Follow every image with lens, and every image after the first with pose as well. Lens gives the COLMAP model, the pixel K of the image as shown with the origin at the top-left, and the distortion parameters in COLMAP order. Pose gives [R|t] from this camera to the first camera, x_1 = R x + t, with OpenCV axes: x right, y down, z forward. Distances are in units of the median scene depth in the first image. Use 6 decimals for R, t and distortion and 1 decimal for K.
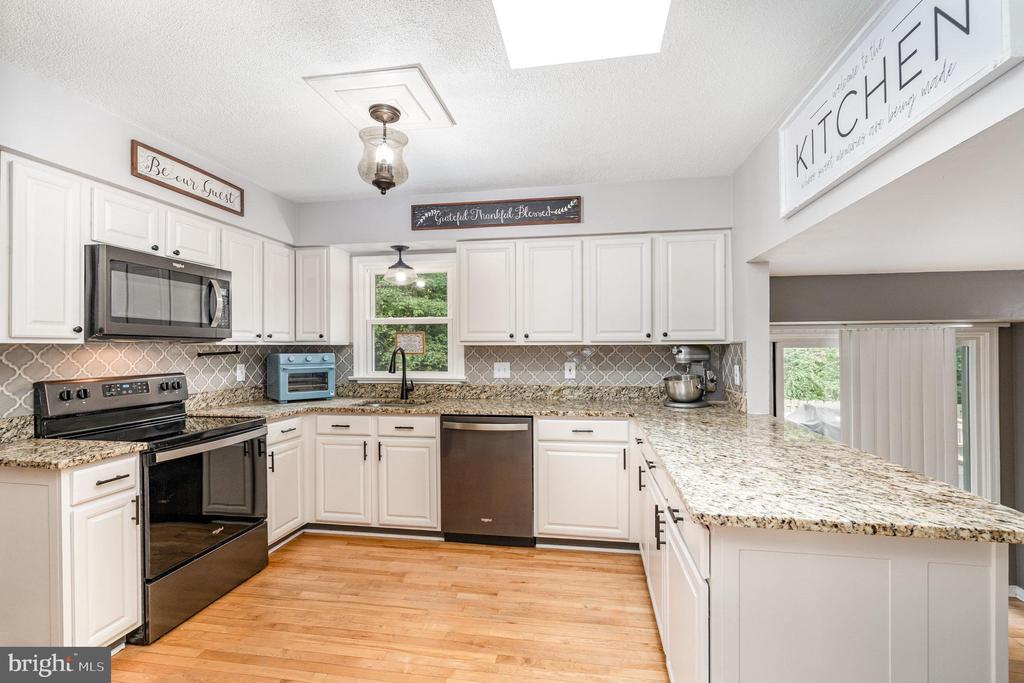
lens RADIAL K [[472.0, 0, 472.3], [0, 472.0, 349.5], [0, 0, 1]] dist [-0.001142, 0.001697]
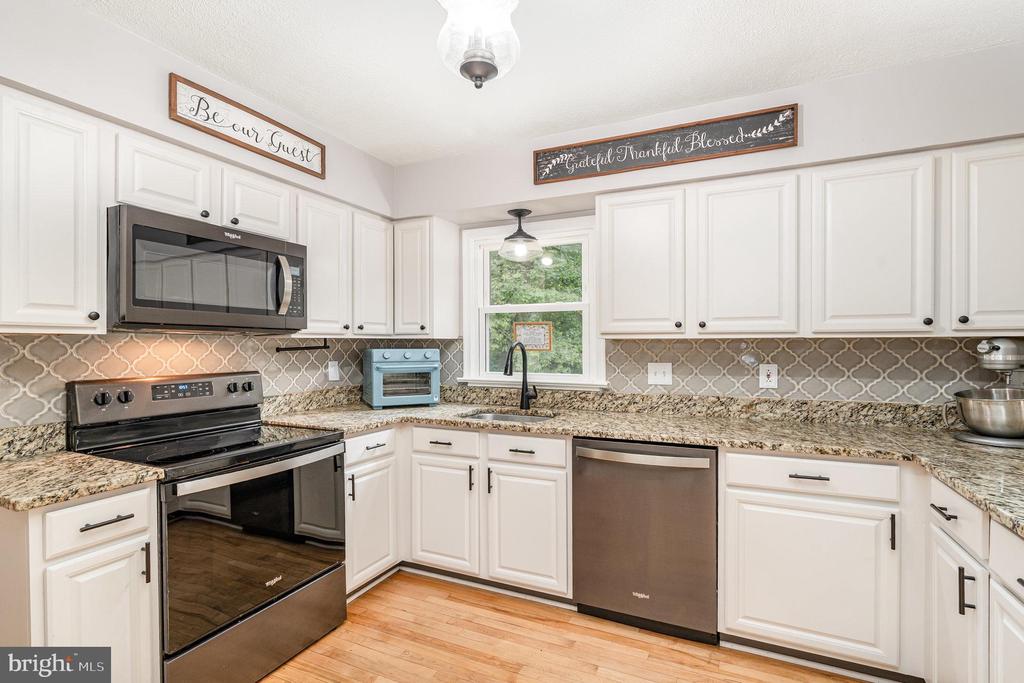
lens RADIAL K [[472.0, 0, 483.5], [0, 472.0, 346.1], [0, 0, 1]] dist [-0.001142, 0.001697]
pose [[0.967743, 0.003324, -0.251916, -0.018016], [-0.003426, 0.999994, 0.000036, 0.003364], [0.251915, 0.000828, 0.967749, 0.272777]]
